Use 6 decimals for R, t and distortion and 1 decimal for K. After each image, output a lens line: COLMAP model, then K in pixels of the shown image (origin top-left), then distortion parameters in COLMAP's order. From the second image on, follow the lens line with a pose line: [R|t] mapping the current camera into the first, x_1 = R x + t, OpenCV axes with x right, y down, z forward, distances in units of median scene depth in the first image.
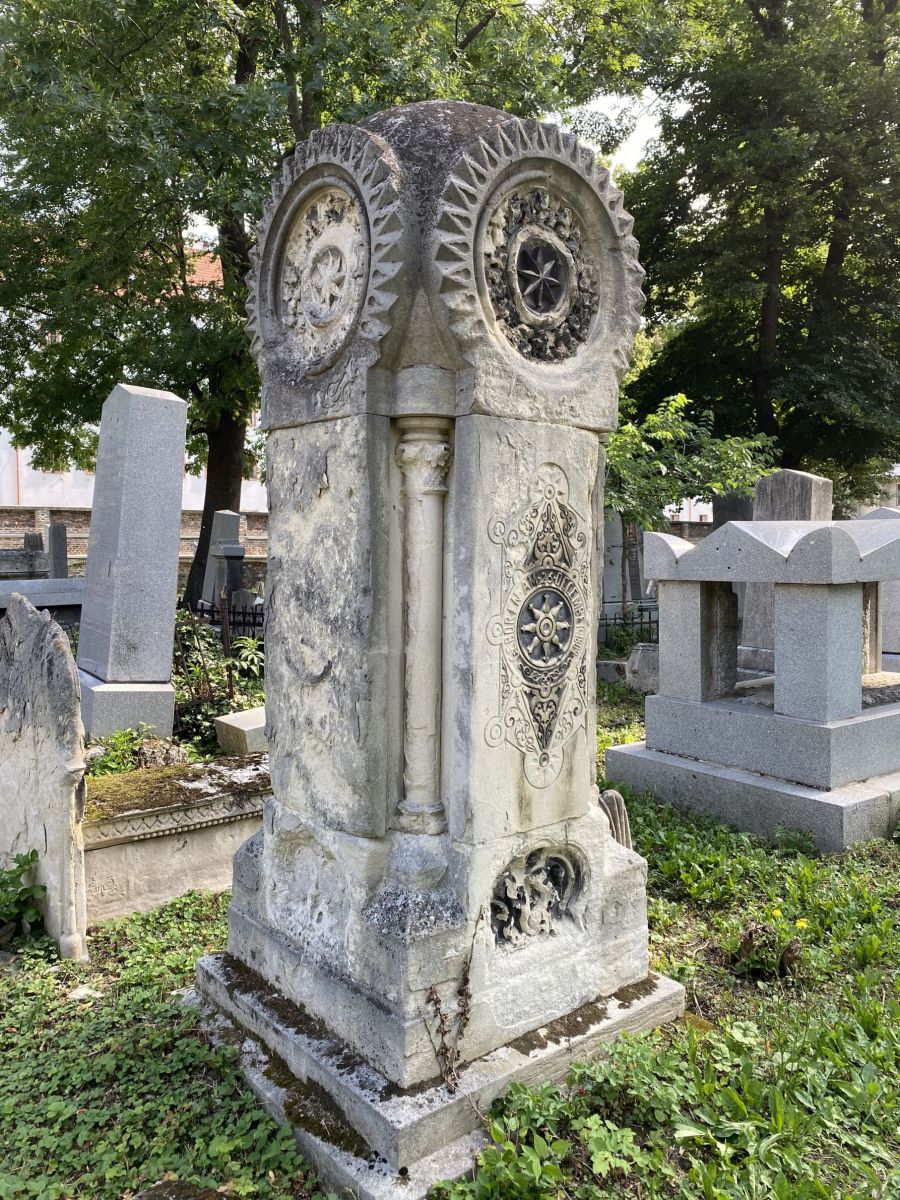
lens RADIAL K [[916.6, 0, 449.9], [0, 916.6, 592.8], [0, 0, 1]] dist [0.010955, -0.001951]
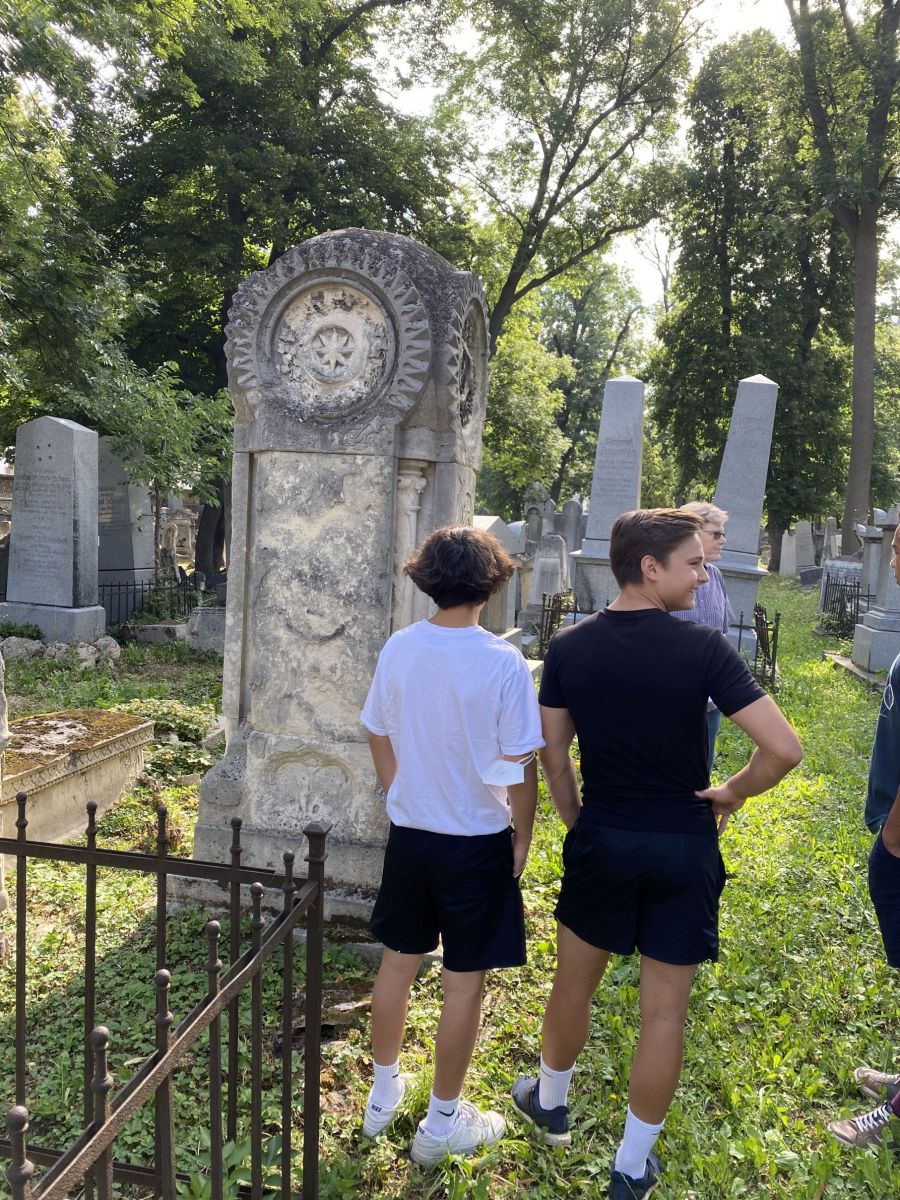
lens RADIAL K [[916.6, 0, 449.6], [0, 916.6, 603.4], [0, 0, 1]] dist [0.010955, -0.001951]
pose [[0.773658, -0.023606, 0.633164, -0.887280], [-0.010311, 0.998704, 0.049833, -0.030349], [-0.633520, -0.045083, 0.772412, -0.195472]]
